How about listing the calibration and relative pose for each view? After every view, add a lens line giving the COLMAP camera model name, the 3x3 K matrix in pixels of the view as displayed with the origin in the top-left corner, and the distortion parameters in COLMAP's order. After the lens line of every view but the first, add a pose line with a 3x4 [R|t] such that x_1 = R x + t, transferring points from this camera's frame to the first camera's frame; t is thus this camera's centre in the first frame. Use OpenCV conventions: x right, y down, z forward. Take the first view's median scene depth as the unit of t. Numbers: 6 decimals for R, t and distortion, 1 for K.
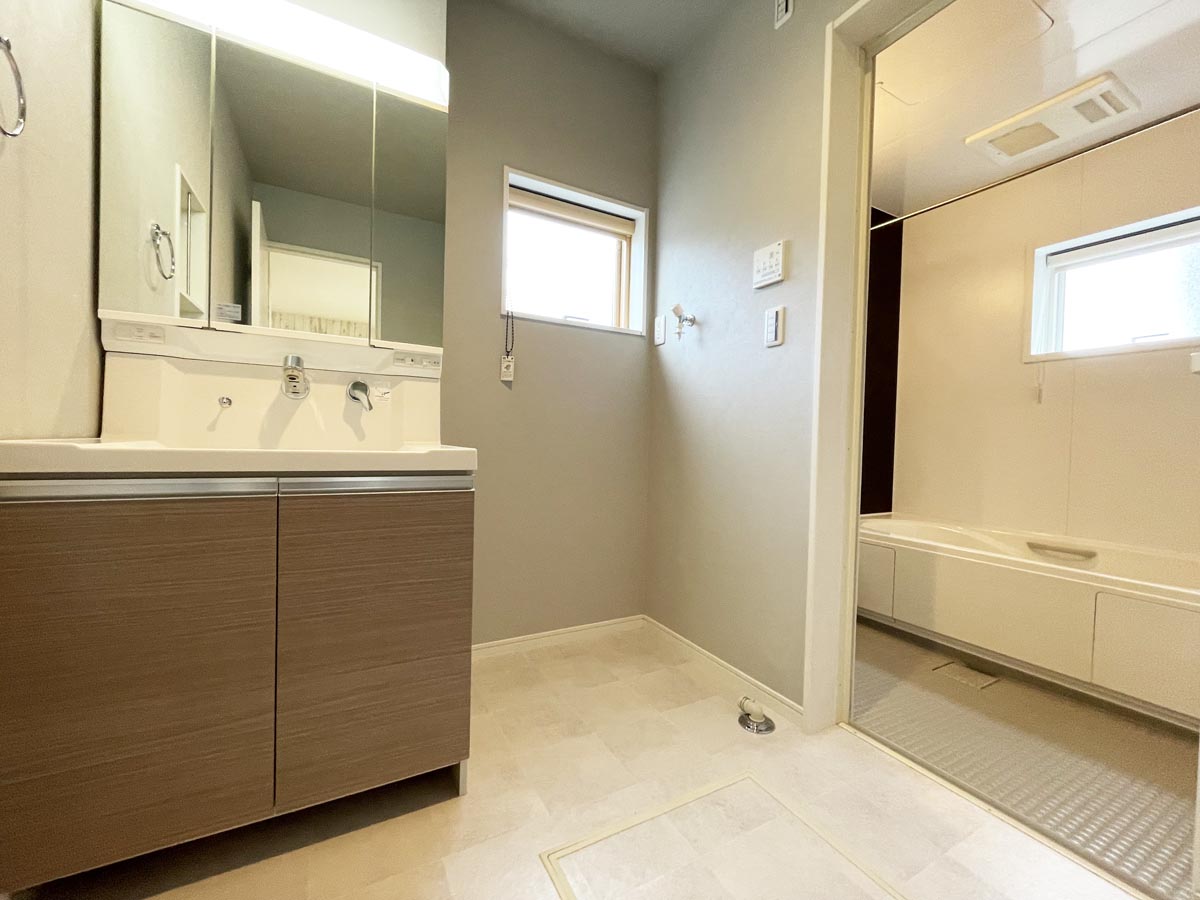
lens RADIAL K [[485.3, 0, 613.6], [0, 485.3, 430.7], [0, 0, 1]] dist [0.002634, -0.001036]
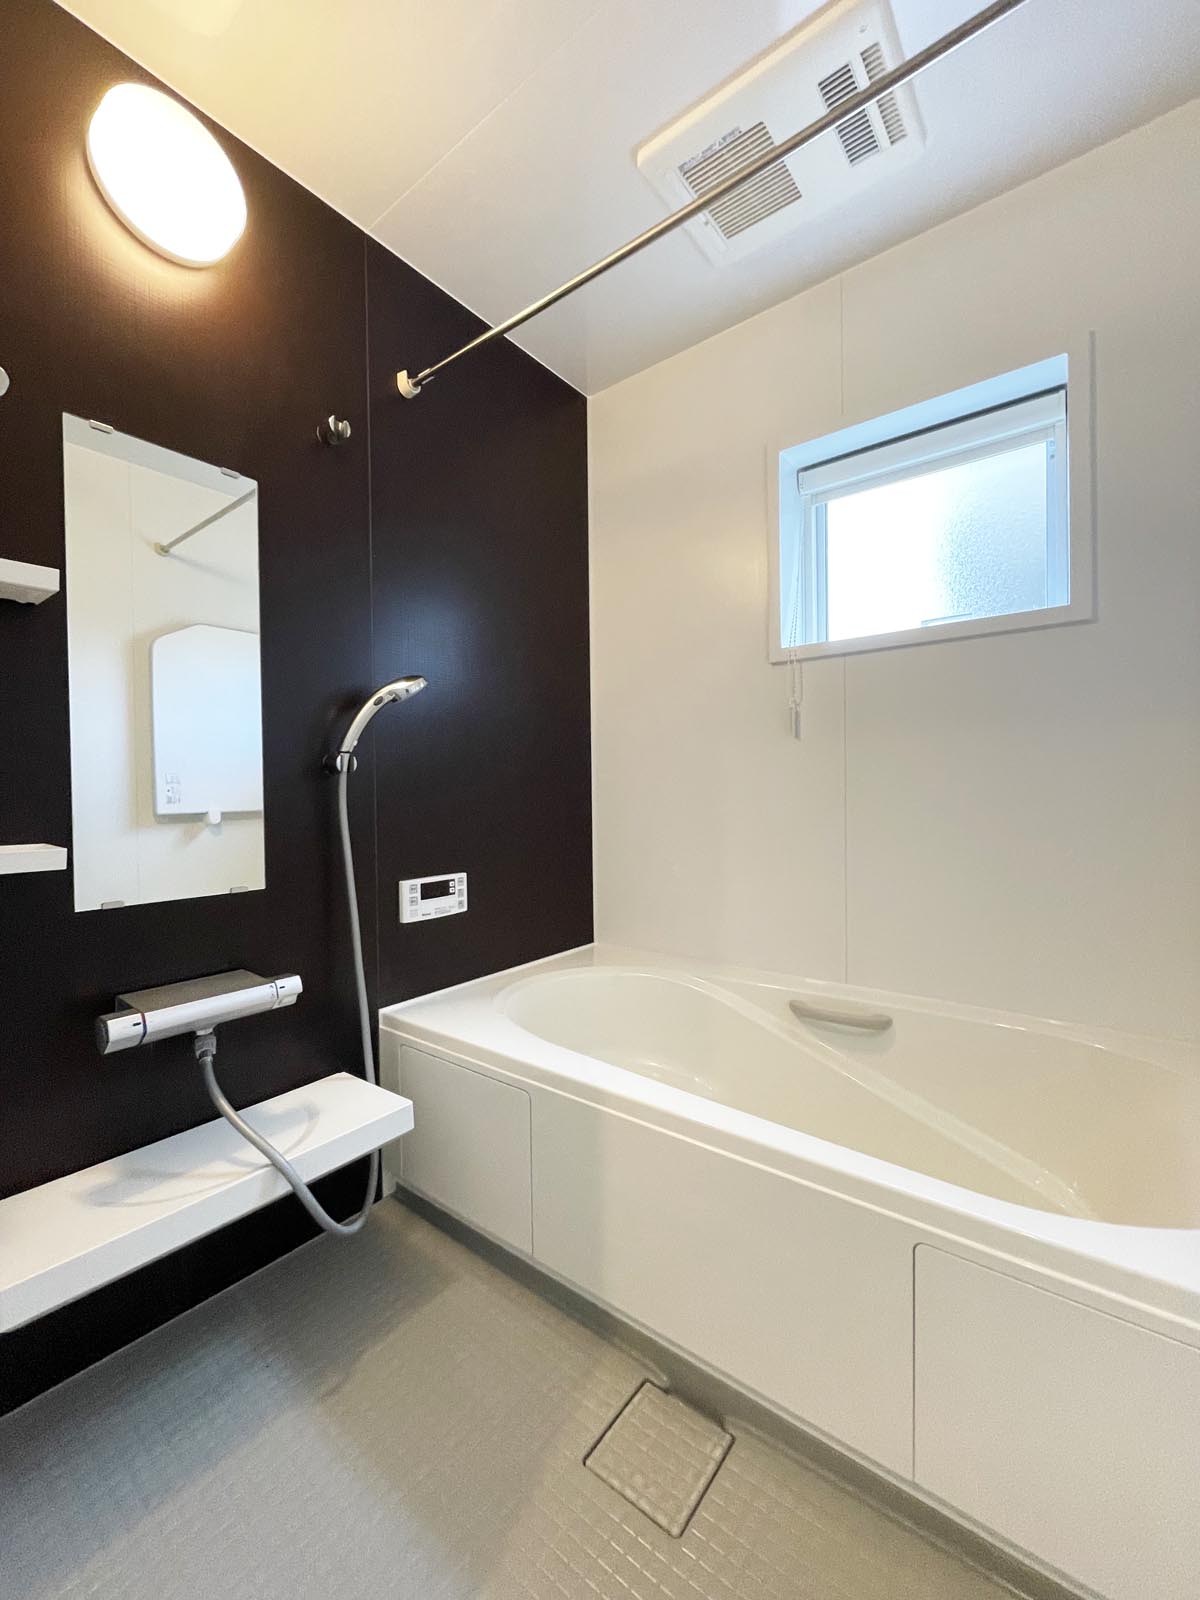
lens RADIAL K [[647.1, 0, 598.2], [0, 647.1, 788.6], [0, 0, 1]] dist [0.002634, -0.001036]
pose [[0.914459, -0.034868, 0.403174, 0.381924], [0.036897, 0.999315, 0.002736, -0.010727], [-0.402993, 0.012374, 0.915119, 0.431826]]
